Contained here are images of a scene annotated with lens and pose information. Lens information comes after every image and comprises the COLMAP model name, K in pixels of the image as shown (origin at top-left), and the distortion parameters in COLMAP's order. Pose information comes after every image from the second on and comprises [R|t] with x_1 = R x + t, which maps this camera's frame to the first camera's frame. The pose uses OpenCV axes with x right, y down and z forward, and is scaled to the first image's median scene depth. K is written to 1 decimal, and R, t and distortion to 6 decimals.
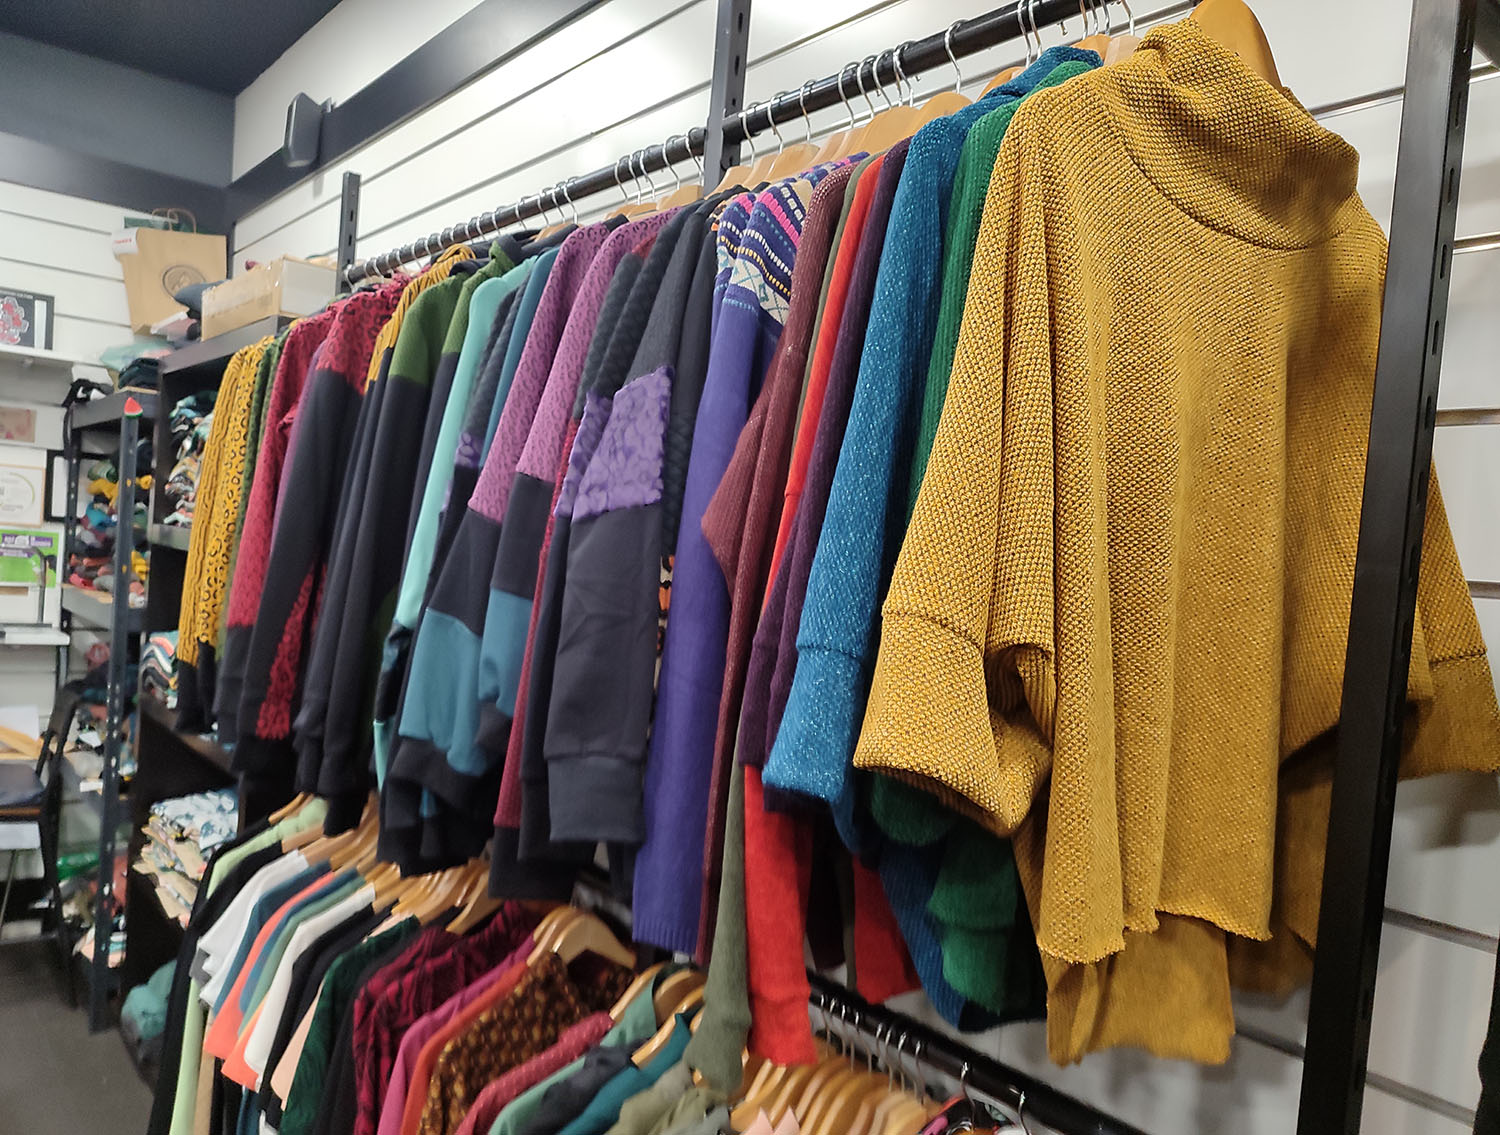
lens RADIAL K [[1202.6, 0, 748.4], [0, 1202.6, 573.1], [0, 0, 1]] dist [0.009298, 0.004952]
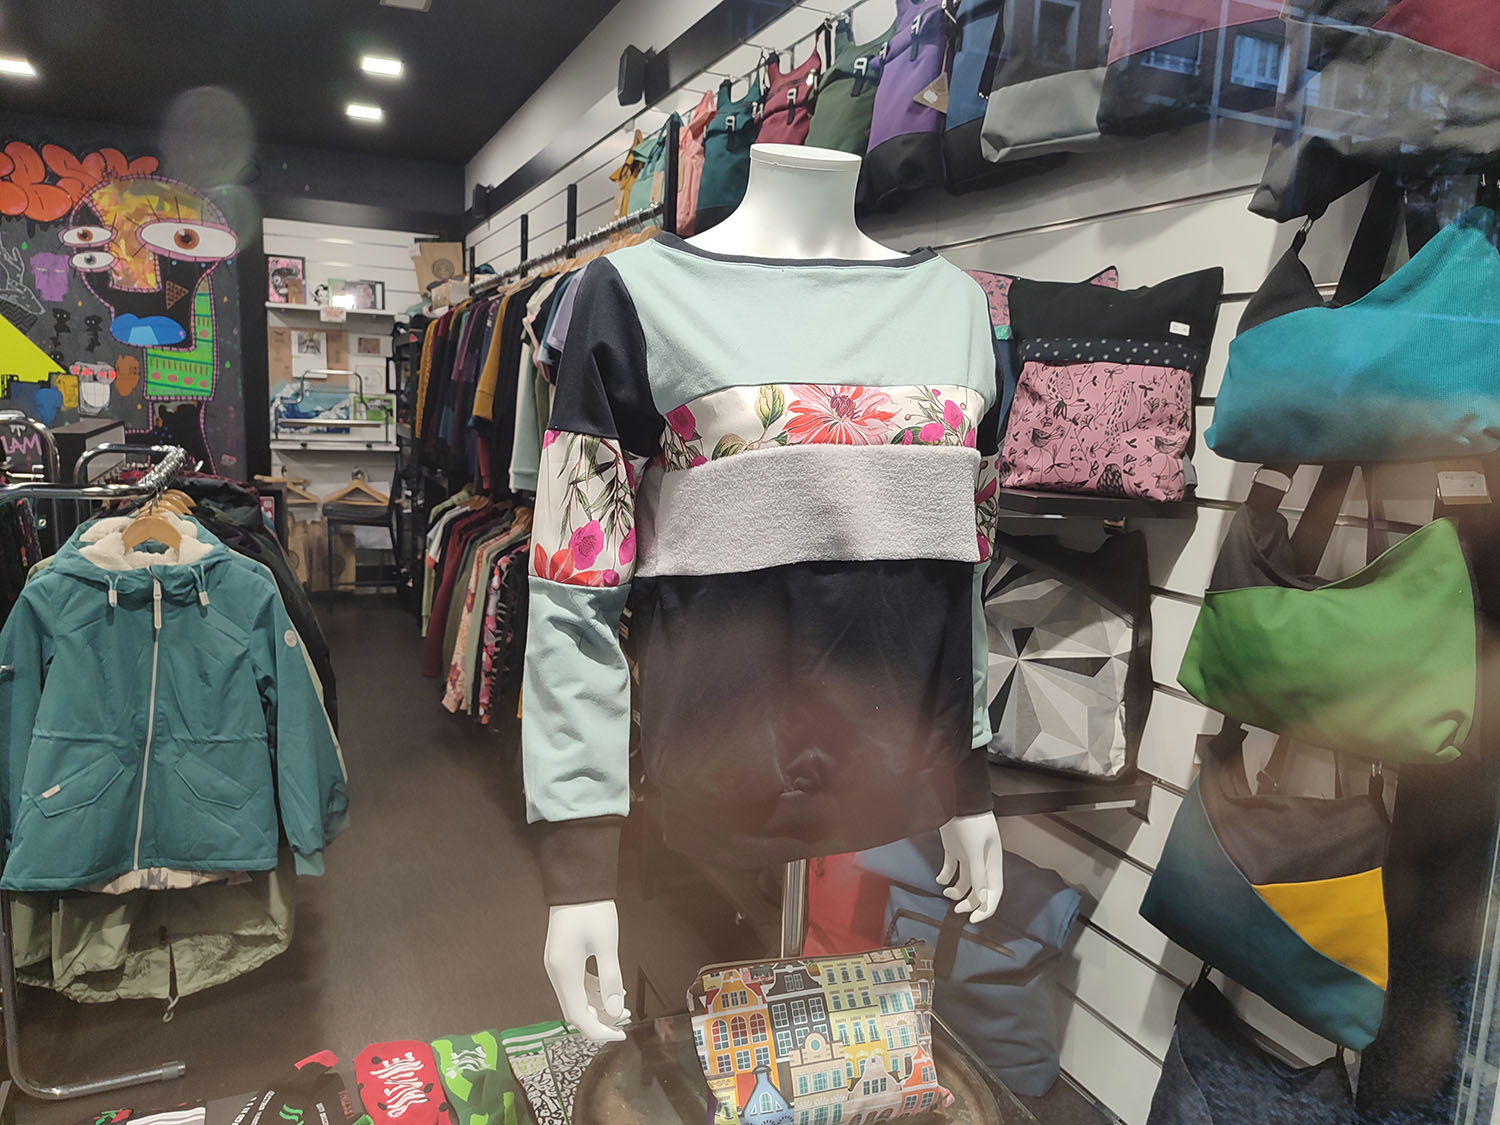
lens RADIAL K [[1102.3, 0, 747.3], [0, 1102.3, 559.7], [0, 0, 1]] dist [0.006477, 0.003146]
pose [[0.967228, 0.010294, -0.253699, 0.500022], [0.018237, 0.993780, 0.109853, 0.045916], [0.253252, -0.110880, 0.961025, -0.695705]]
